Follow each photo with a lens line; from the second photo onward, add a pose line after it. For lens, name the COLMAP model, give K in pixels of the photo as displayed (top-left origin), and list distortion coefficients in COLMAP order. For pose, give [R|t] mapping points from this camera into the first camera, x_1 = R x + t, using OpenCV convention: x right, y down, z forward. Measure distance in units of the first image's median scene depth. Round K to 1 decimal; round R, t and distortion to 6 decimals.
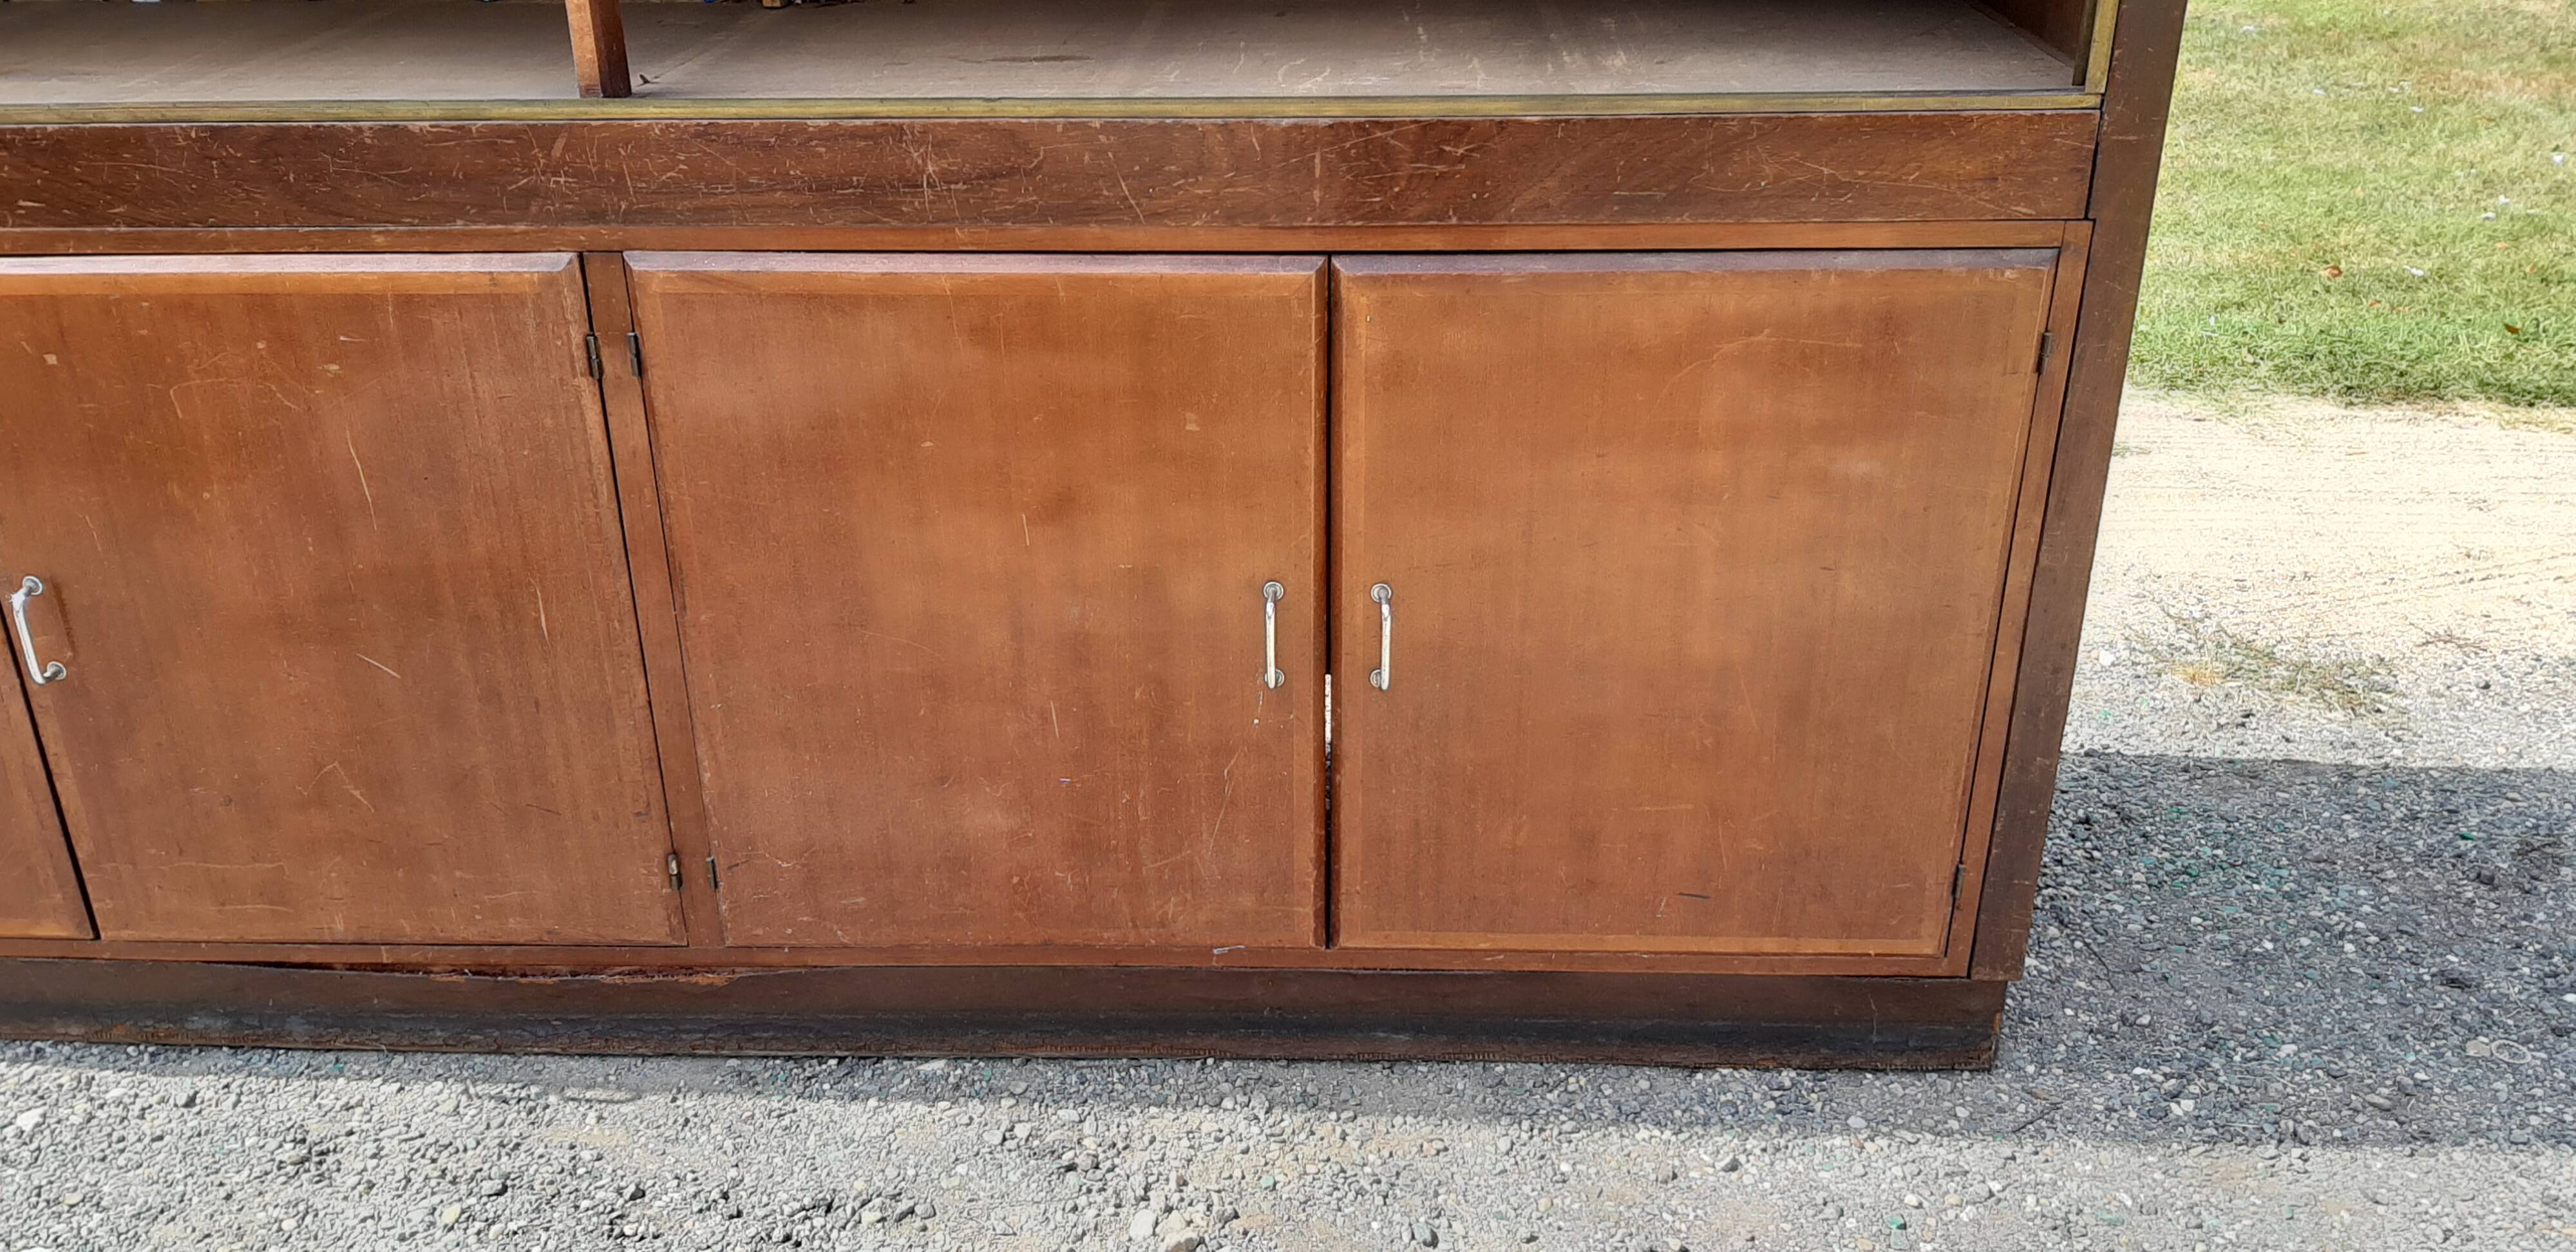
lens RADIAL K [[2059.6, 0, 1276.5], [0, 2059.6, 637.7], [0, 0, 1]] dist [0.078889, -0.153102]
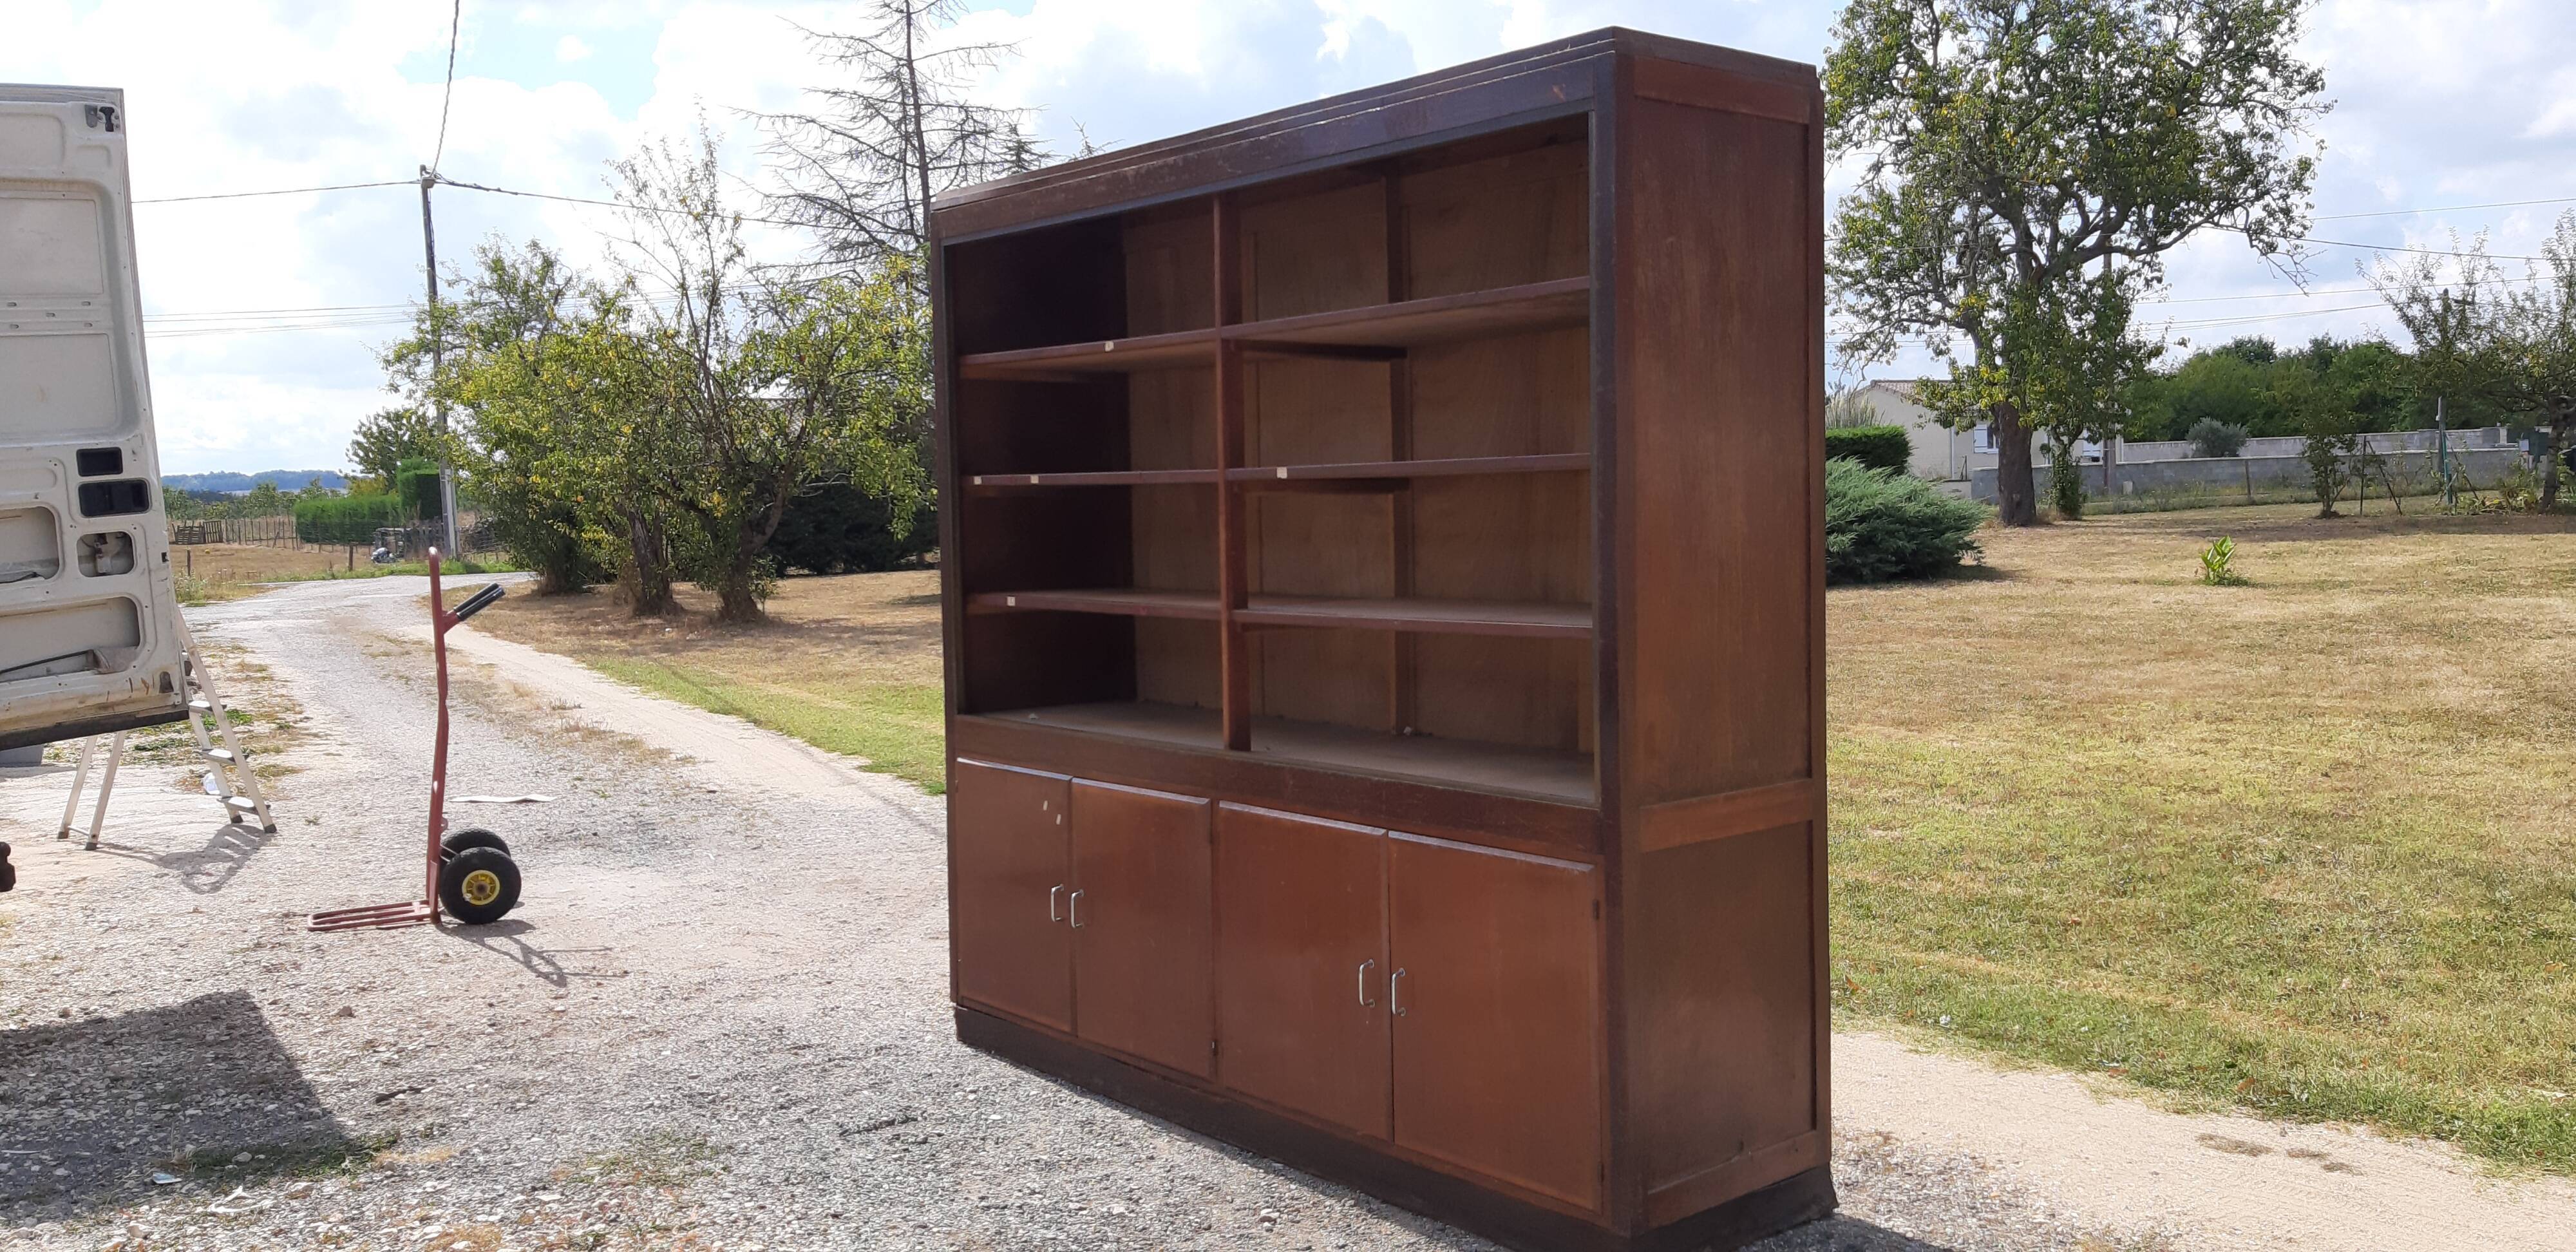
lens RADIAL K [[2059.6, 0, 1288.1], [0, 2059.6, 593.7], [0, 0, 1]] dist [0.078889, -0.153102]
pose [[0.666106, 0.038303, -0.744873, 1.710222], [-0.313494, 0.920560, -0.233005, 0.170094], [0.676775, 0.388719, 0.625198, -0.765430]]
